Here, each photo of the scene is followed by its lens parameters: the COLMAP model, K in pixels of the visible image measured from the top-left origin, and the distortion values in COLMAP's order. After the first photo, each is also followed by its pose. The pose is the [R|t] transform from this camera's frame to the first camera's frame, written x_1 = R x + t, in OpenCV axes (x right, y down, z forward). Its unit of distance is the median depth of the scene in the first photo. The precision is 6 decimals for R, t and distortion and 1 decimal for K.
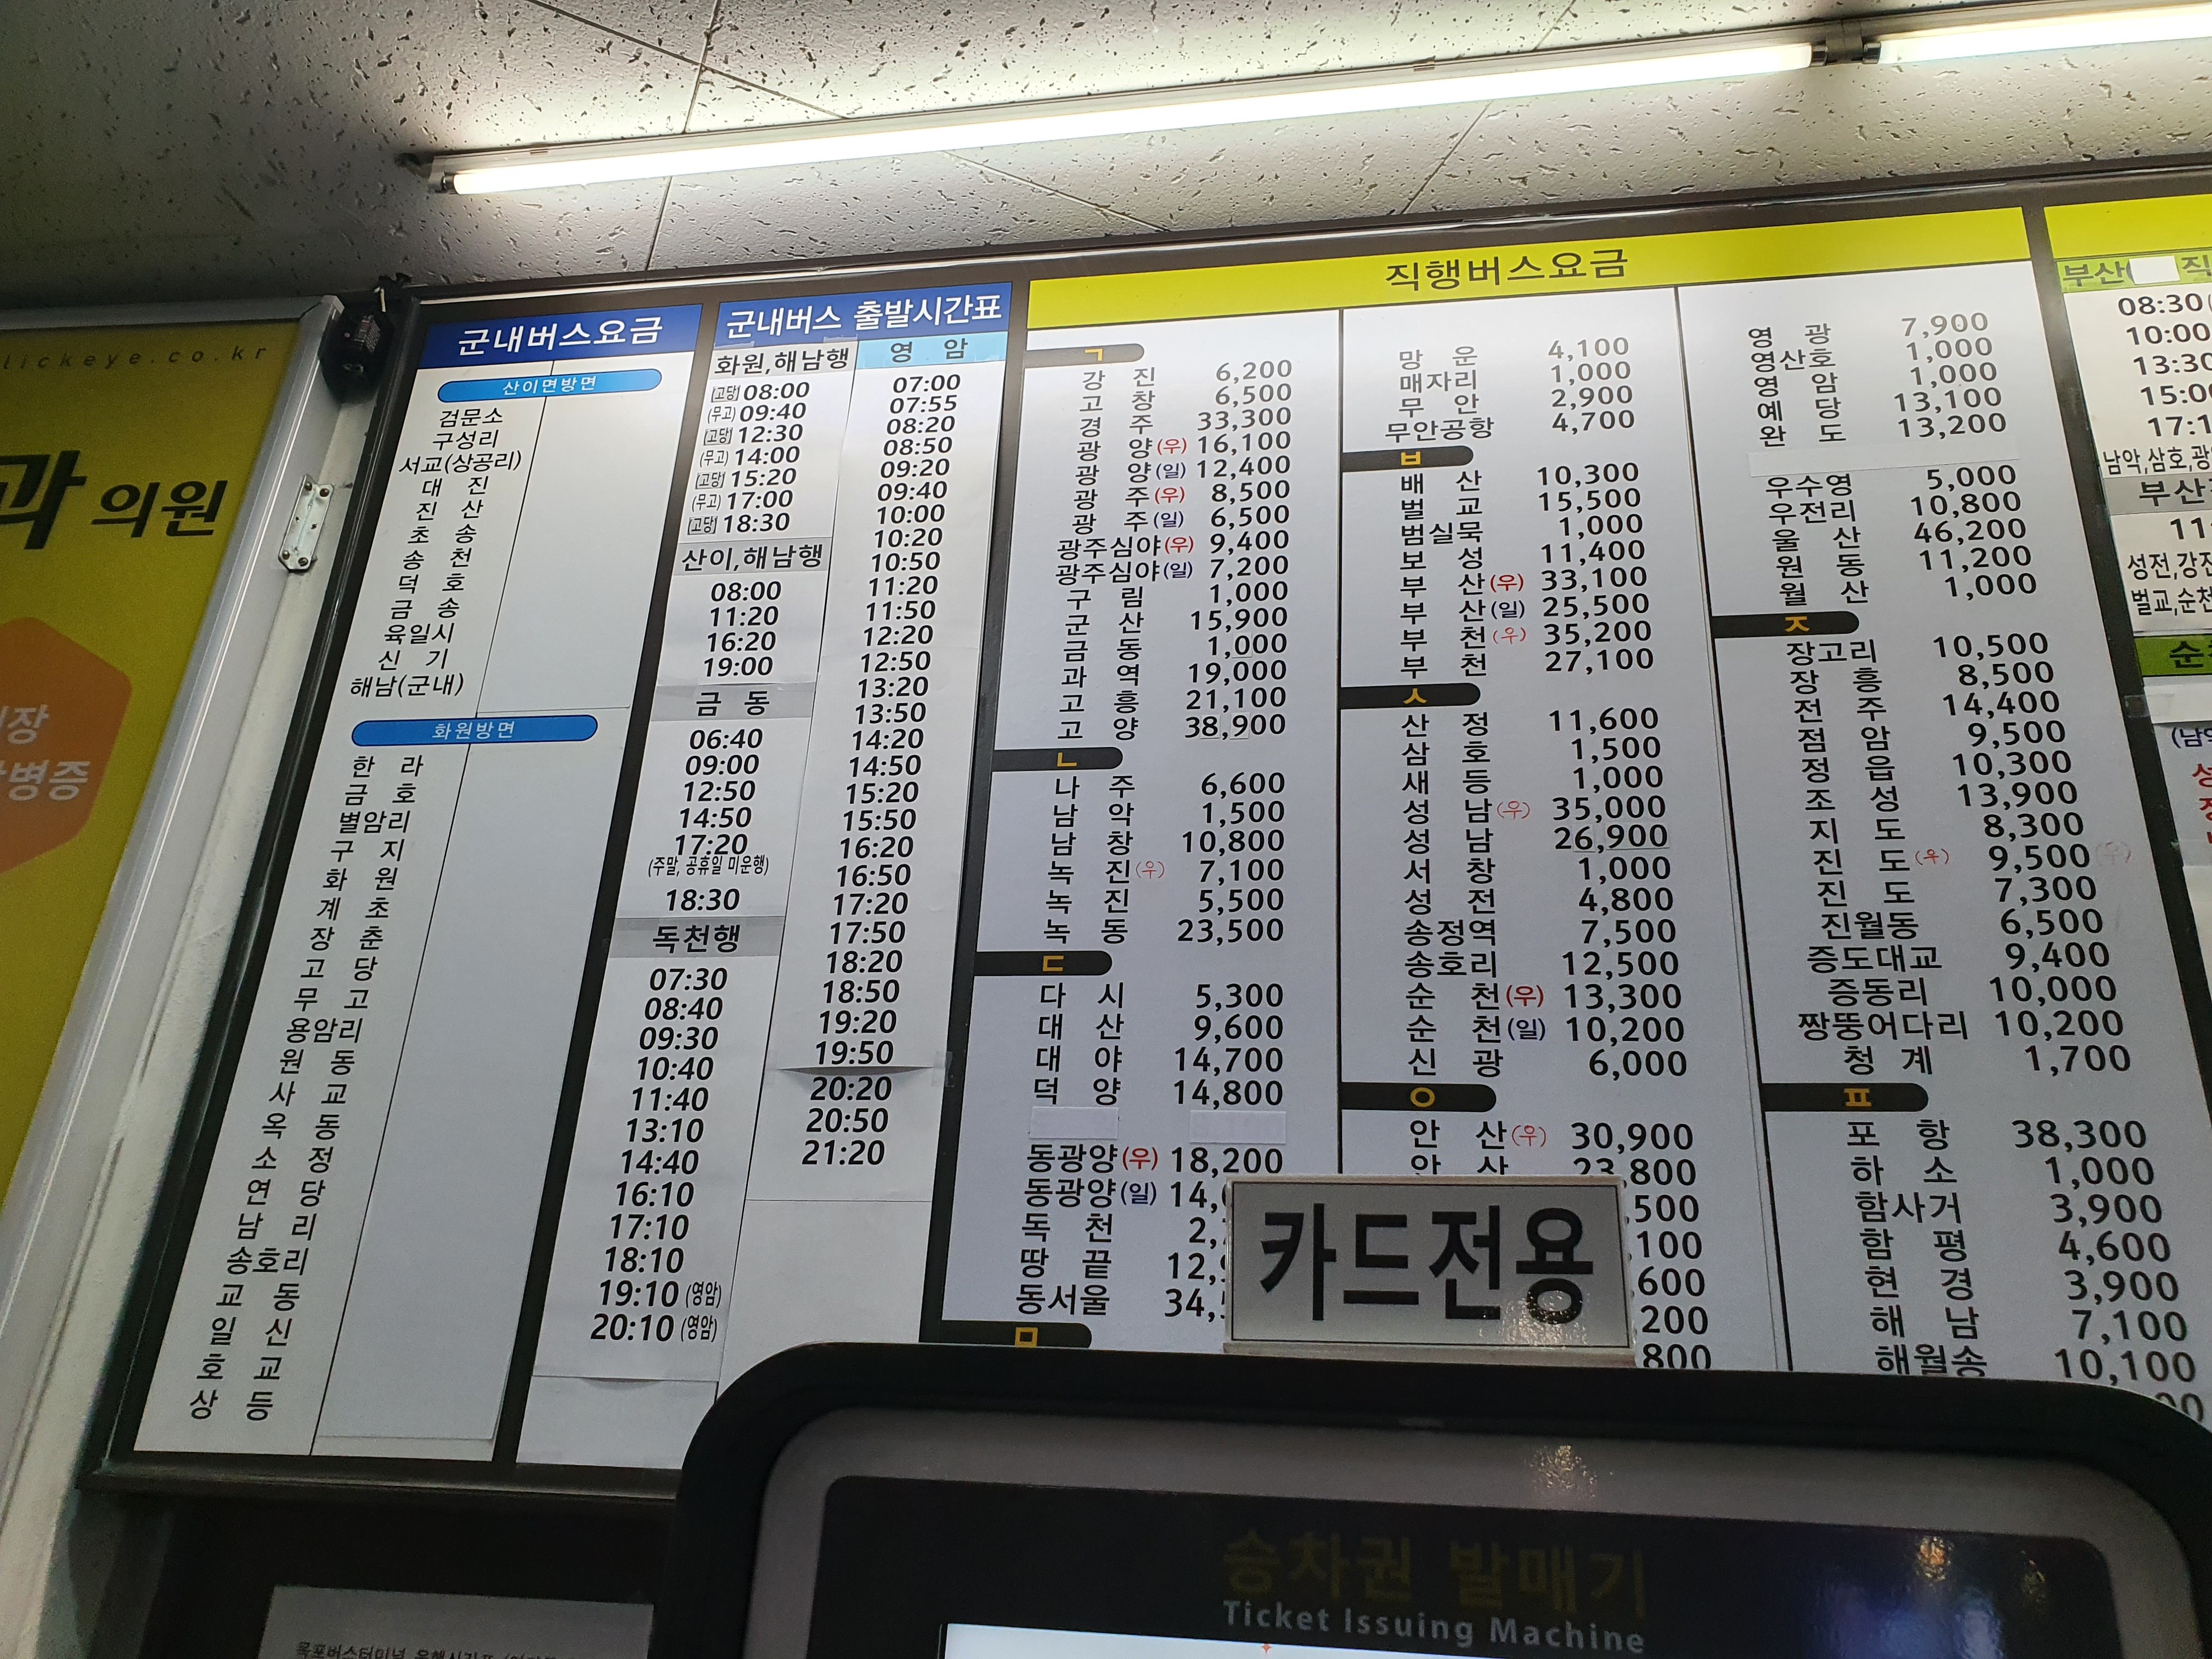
lens RADIAL K [[1754.5, 0, 1132.2], [0, 1754.5, 845.6], [0, 0, 1]] dist [-0.009624, 0.044420]
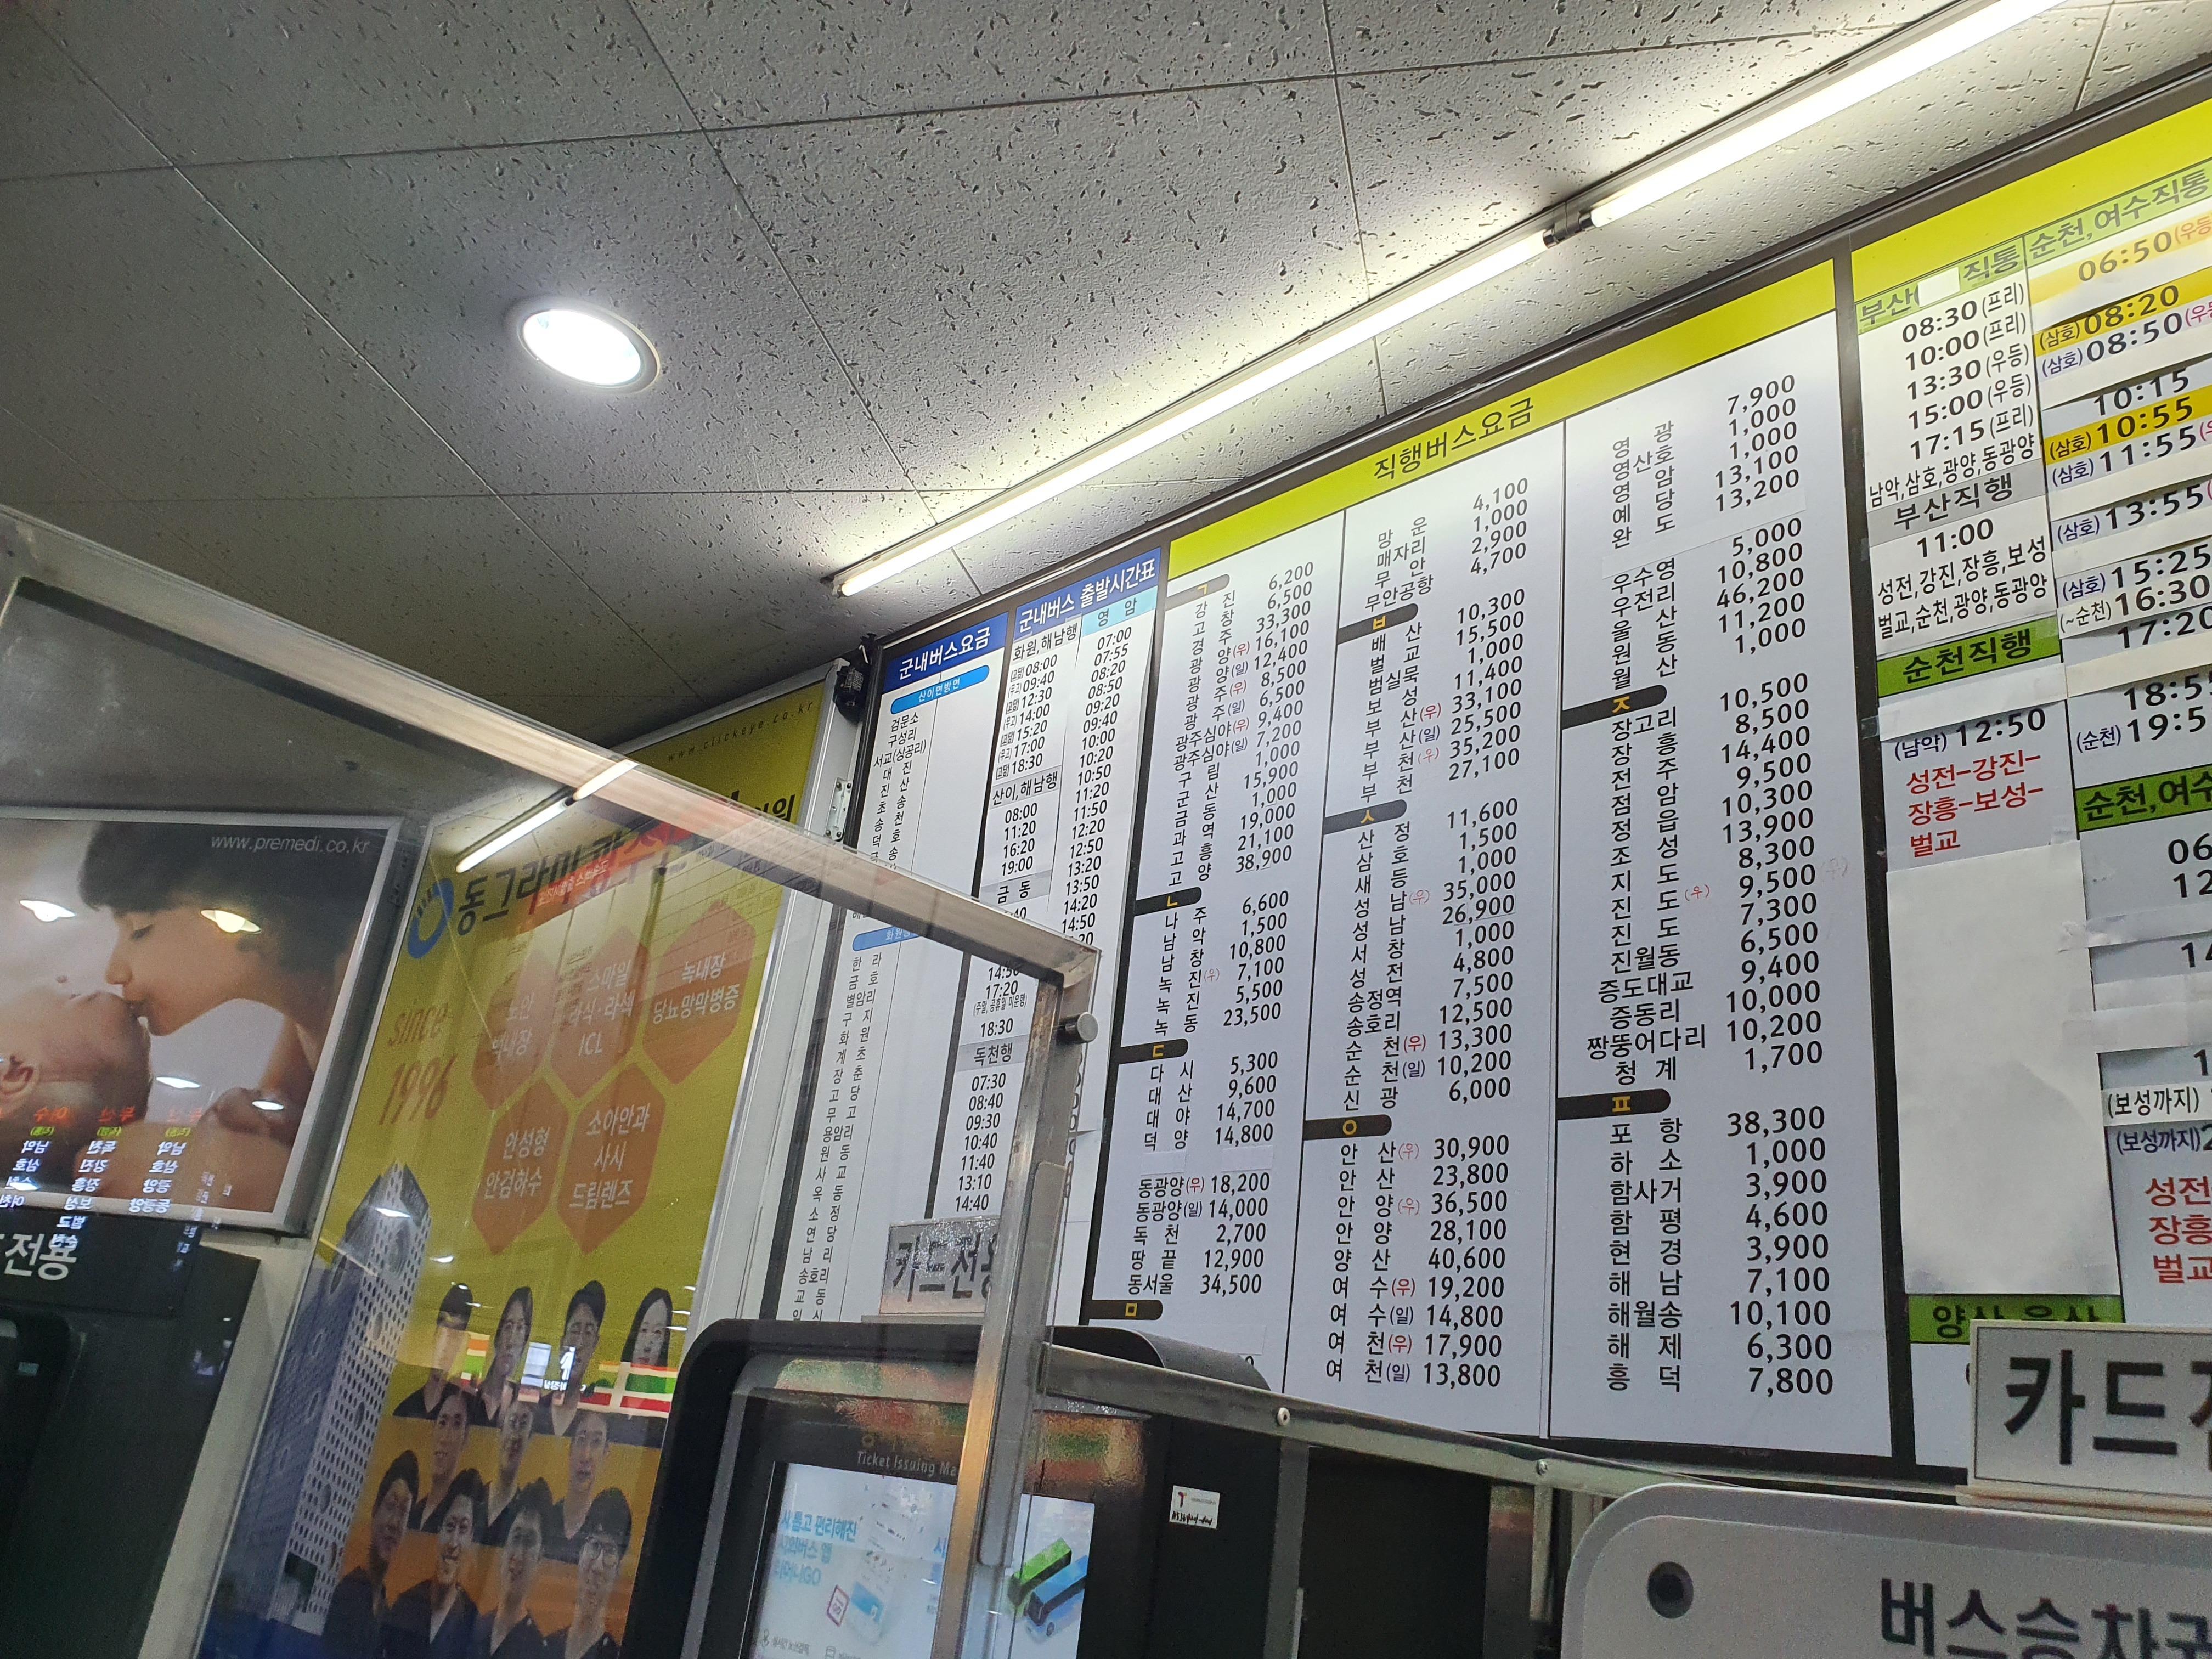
lens RADIAL K [[1754.5, 0, 1130.0], [0, 1754.5, 851.3], [0, 0, 1]] dist [-0.009624, 0.044420]
pose [[0.793256, -0.169363, -0.584860, 0.785683], [0.177393, 0.983152, -0.044099, -0.033803], [0.582475, -0.068769, 0.809934, -0.169401]]
